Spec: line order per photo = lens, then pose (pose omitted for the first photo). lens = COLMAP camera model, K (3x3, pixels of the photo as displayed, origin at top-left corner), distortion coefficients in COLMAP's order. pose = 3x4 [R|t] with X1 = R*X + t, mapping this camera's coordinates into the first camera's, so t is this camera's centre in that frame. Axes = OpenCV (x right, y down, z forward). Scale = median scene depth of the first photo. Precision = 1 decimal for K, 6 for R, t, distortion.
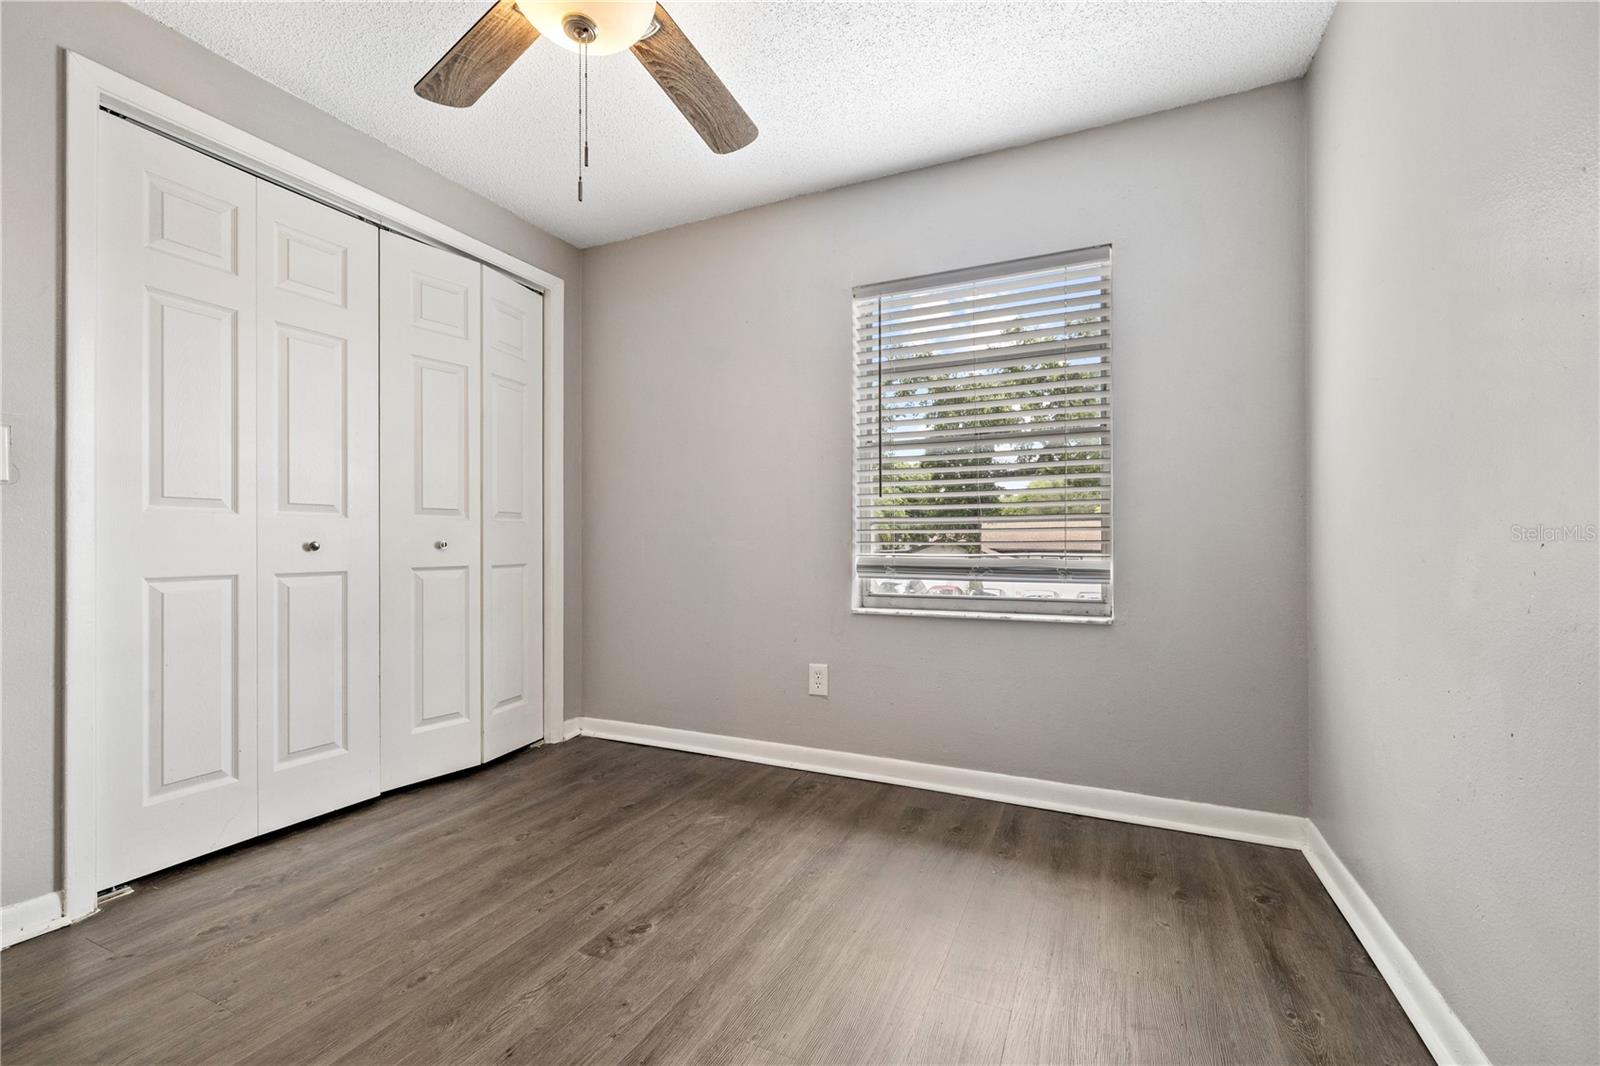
lens RADIAL K [[687.8, 0, 786.4], [0, 687.8, 534.0], [0, 0, 1]] dist [0.000333, -0.000002]
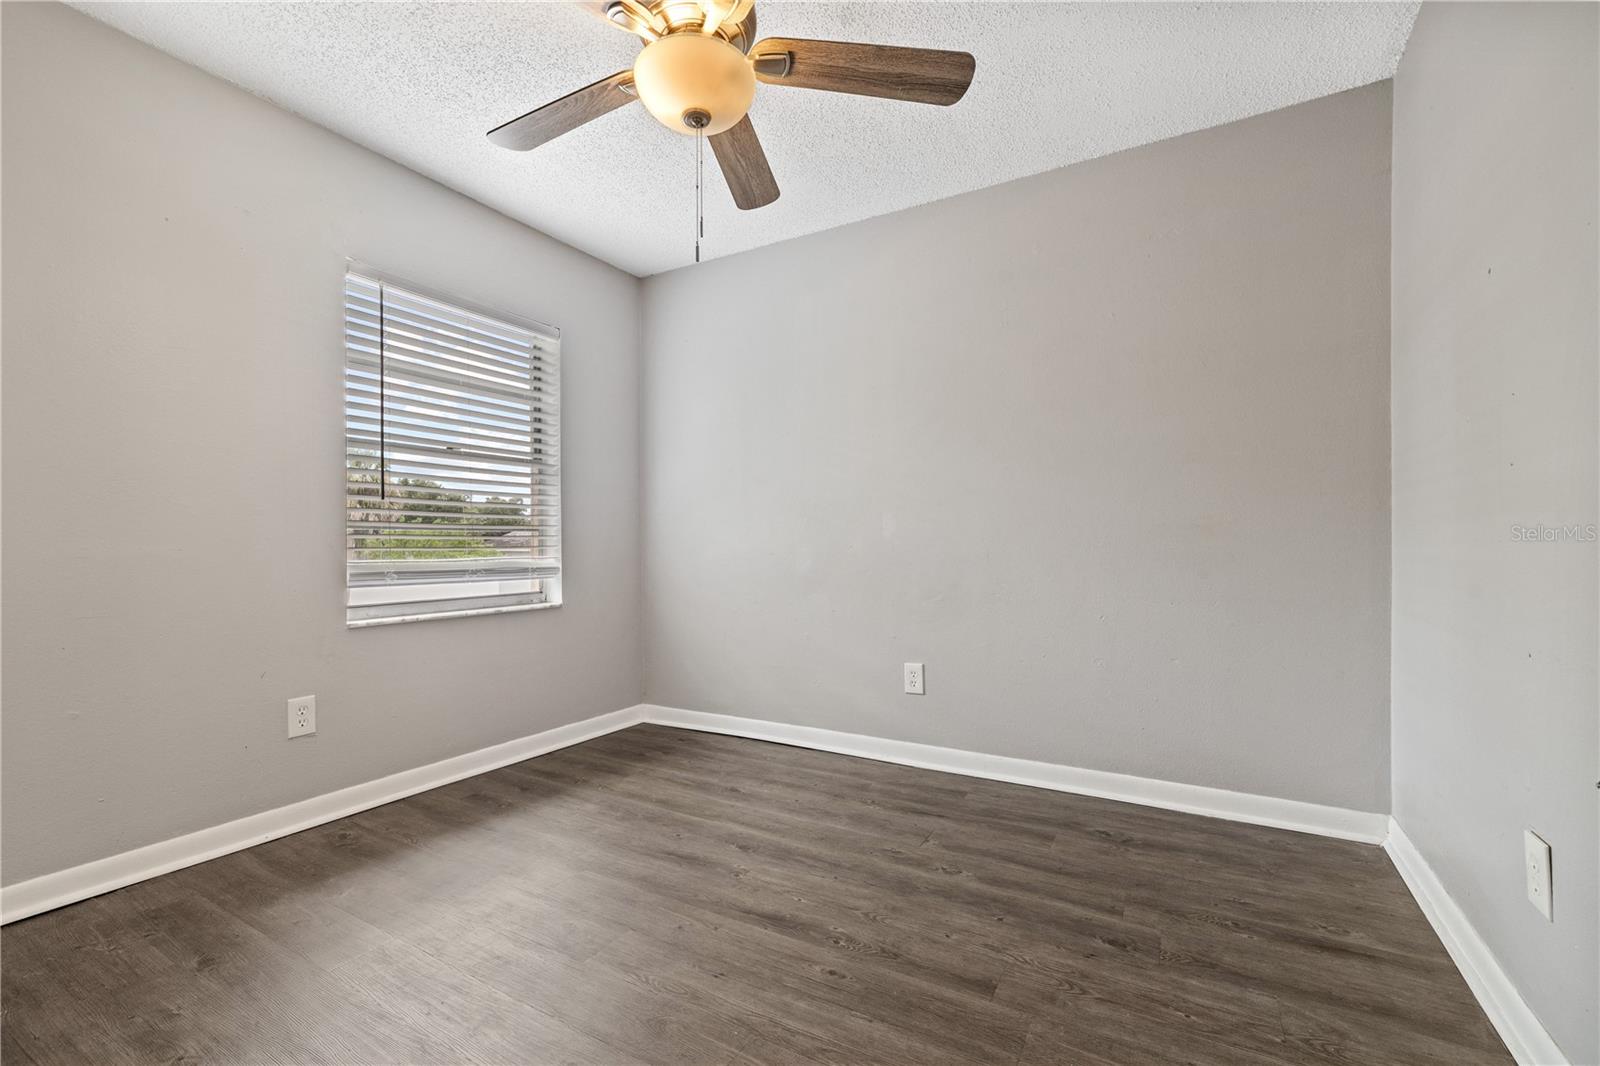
lens RADIAL K [[687.8, 0, 786.4], [0, 687.8, 534.0], [0, 0, 1]] dist [0.000333, -0.000002]
pose [[0.086141, 0.020326, 0.996076, -0.821879], [-0.006991, 0.999780, -0.019797, 0.009025], [-0.996258, -0.005258, 0.086264, 0.409948]]
